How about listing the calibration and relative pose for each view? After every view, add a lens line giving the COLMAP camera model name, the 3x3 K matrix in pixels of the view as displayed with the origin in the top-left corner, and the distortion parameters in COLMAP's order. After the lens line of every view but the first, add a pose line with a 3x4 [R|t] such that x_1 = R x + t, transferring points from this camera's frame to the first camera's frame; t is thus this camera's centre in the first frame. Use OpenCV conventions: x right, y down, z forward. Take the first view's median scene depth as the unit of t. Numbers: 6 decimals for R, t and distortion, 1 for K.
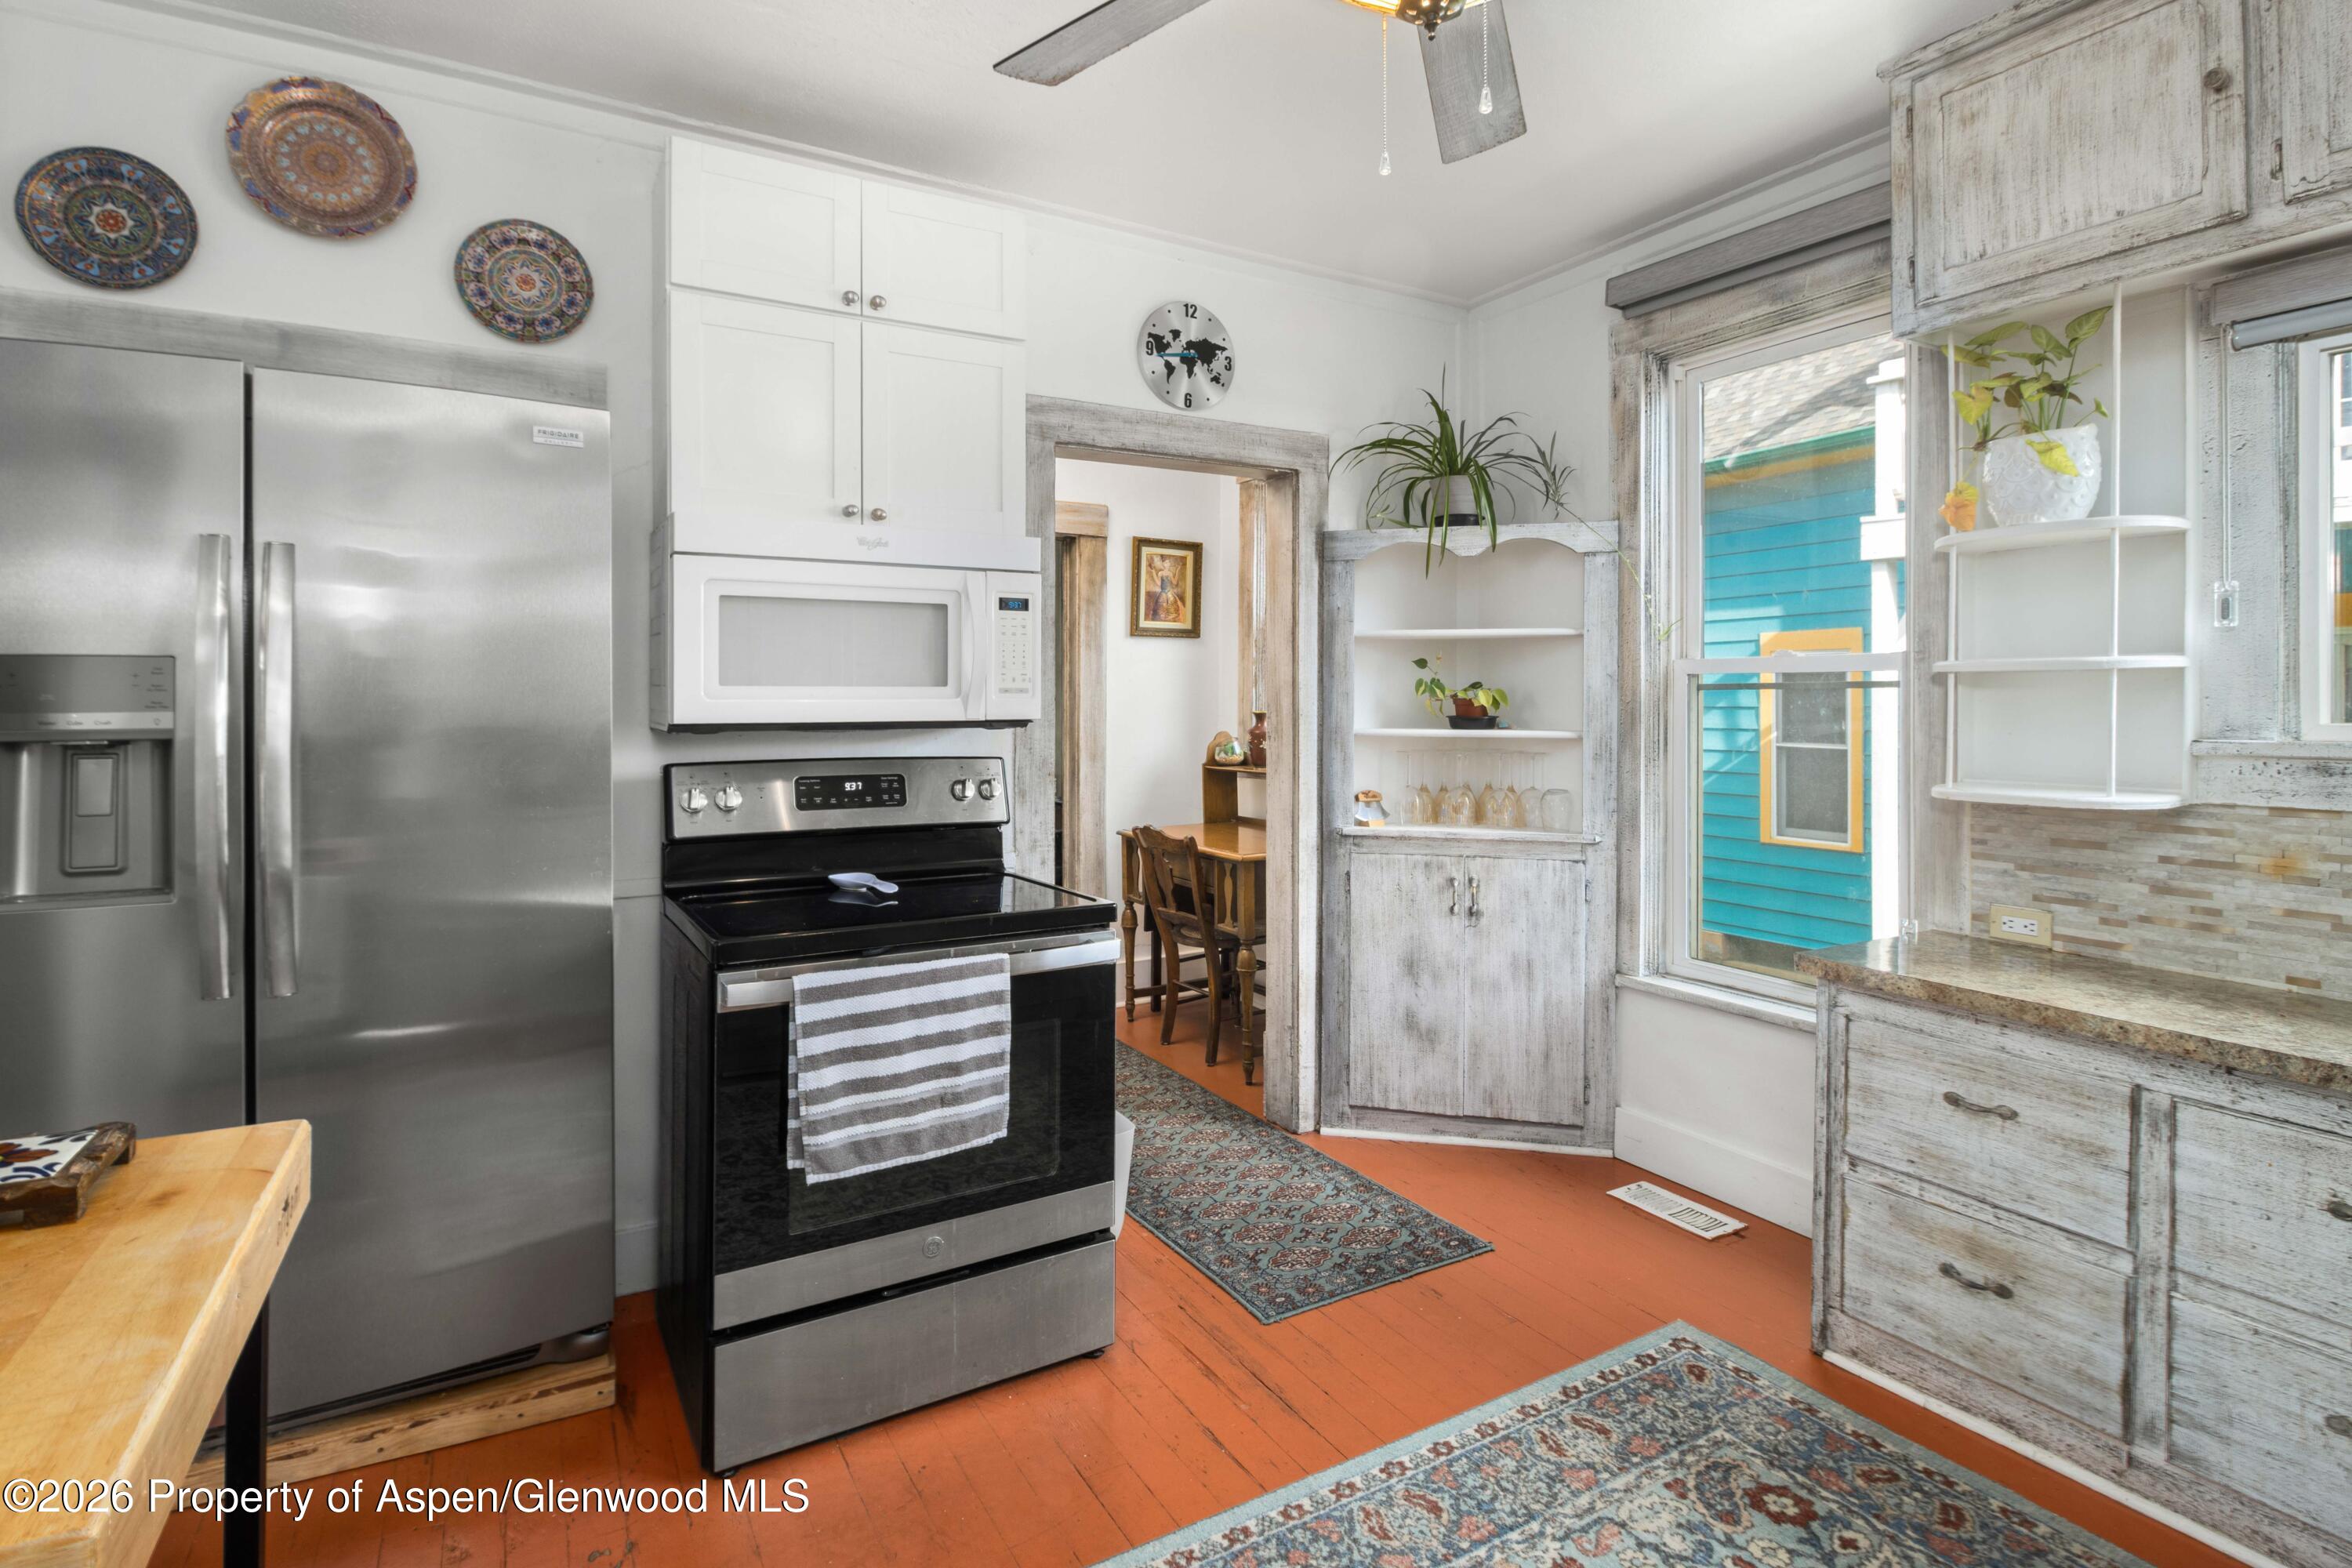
lens RADIAL K [[1151.3, 0, 1196.0], [0, 1151.3, 696.4], [0, 0, 1]] dist [0.005468, -0.002437]
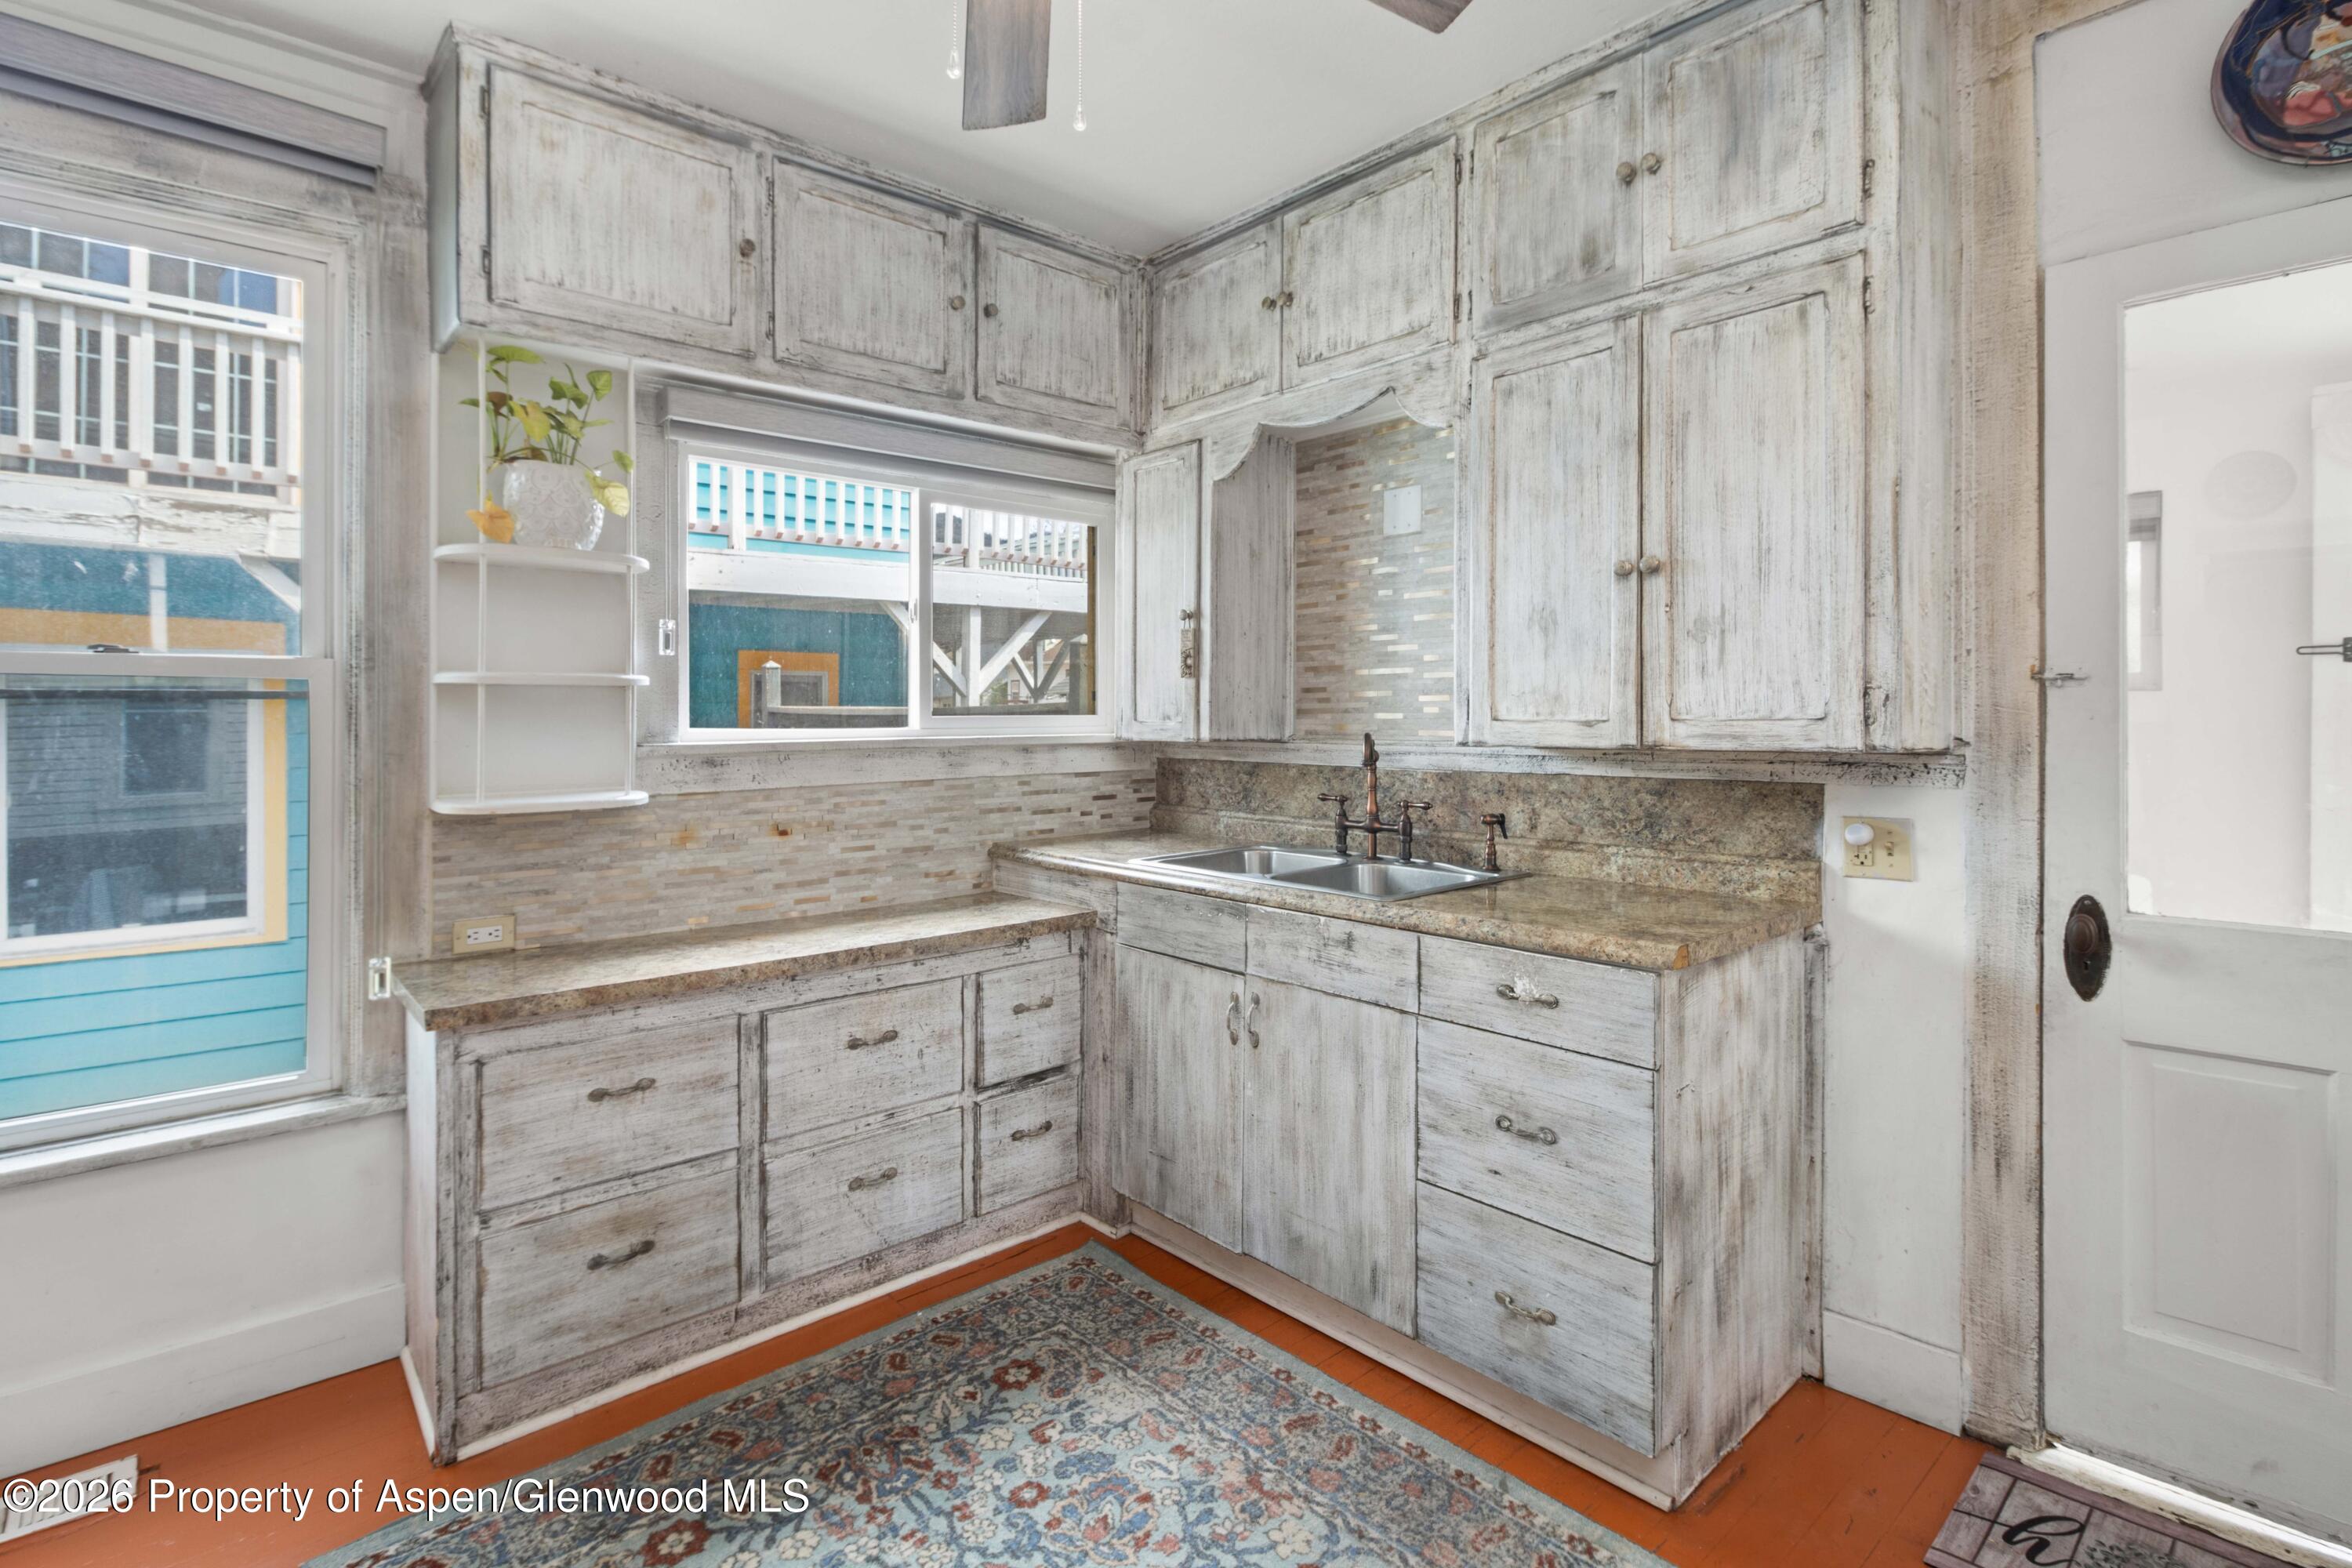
lens RADIAL K [[1151.3, 0, 1176.3], [0, 1151.3, 716.0], [0, 0, 1]] dist [0.005468, -0.002437]
pose [[-0.197070, 0.002331, 0.980387, -0.539932], [0.004644, 0.999988, -0.001444, 0.013246], [-0.980378, 0.004268, -0.197079, 0.803378]]
